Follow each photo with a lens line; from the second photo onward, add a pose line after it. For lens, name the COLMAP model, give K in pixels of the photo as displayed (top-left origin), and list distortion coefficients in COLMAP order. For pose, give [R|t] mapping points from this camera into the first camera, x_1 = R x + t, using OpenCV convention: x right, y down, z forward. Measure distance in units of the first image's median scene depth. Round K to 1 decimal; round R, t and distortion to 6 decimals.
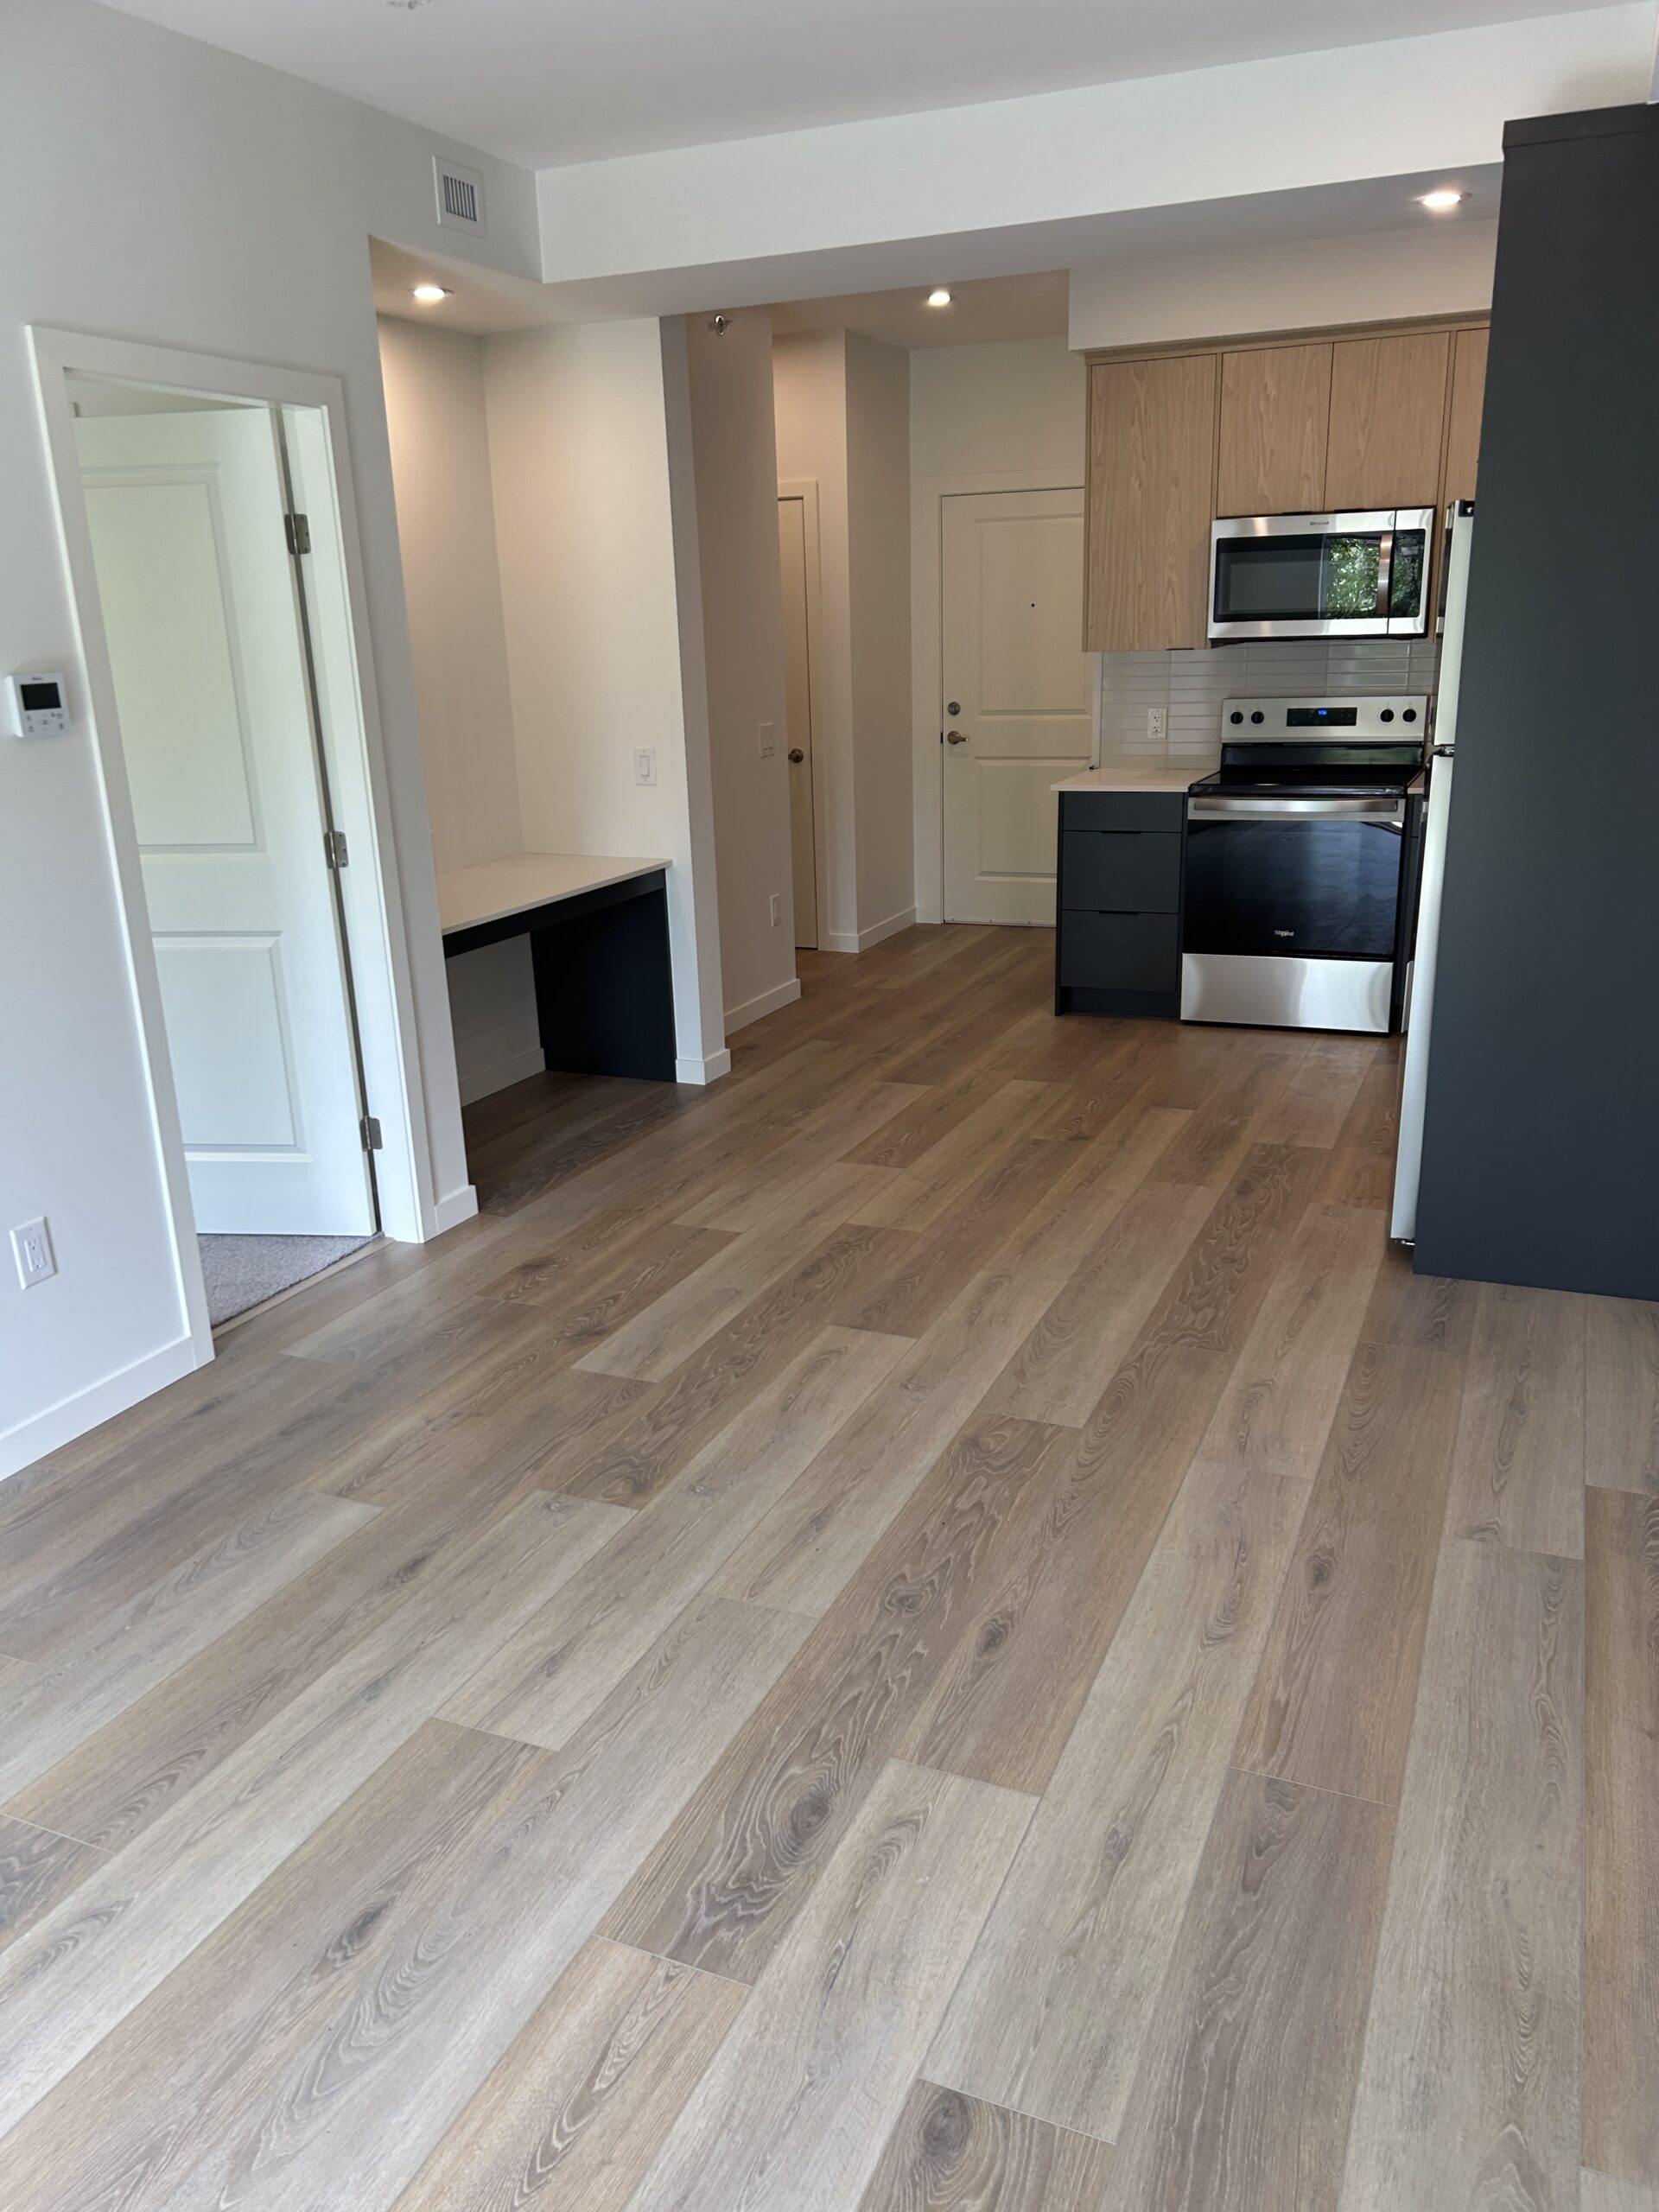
lens RADIAL K [[1673.8, 0, 805.0], [0, 1673.8, 1128.5], [0, 0, 1]] dist [0.084167, -0.116685]
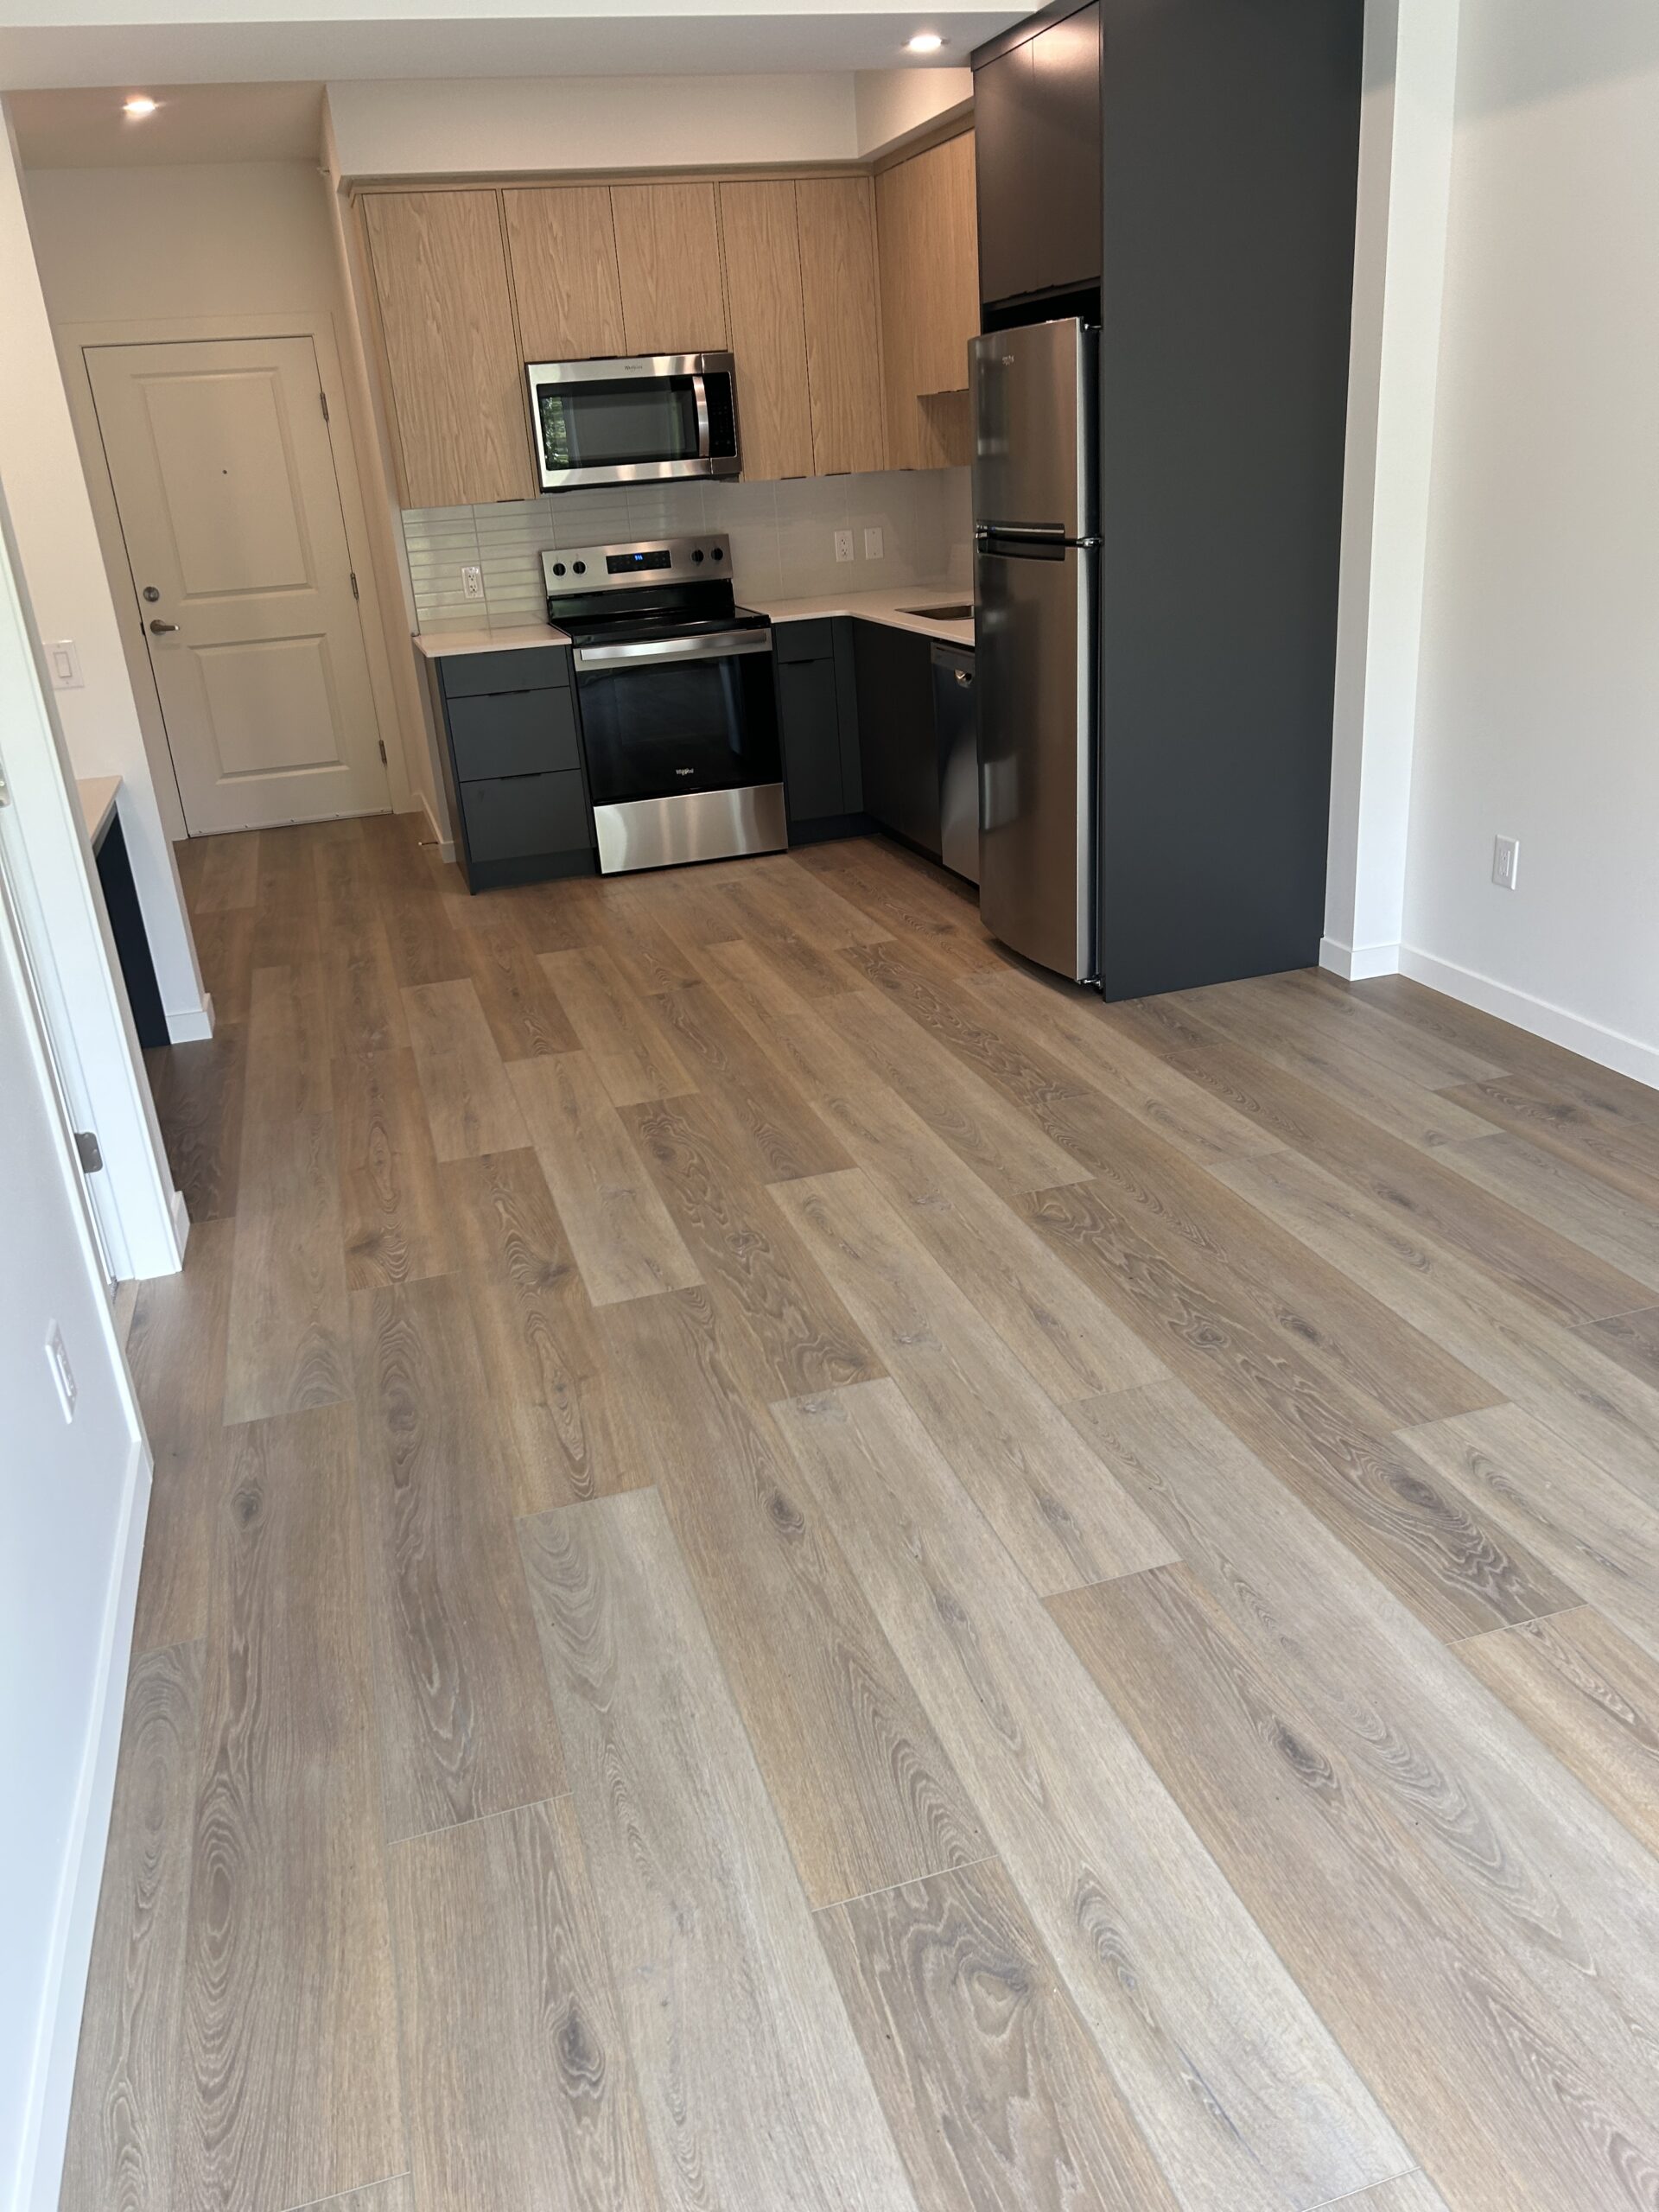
lens RADIAL K [[1663.5, 0, 841.5], [0, 1663.5, 1103.4], [0, 0, 1]] dist [0.105440, -0.150849]
pose [[0.750870, -0.263897, 0.605436, -0.541277], [0.238125, 0.963219, 0.124522, -0.038803], [-0.616029, 0.050670, 0.786092, 0.221324]]
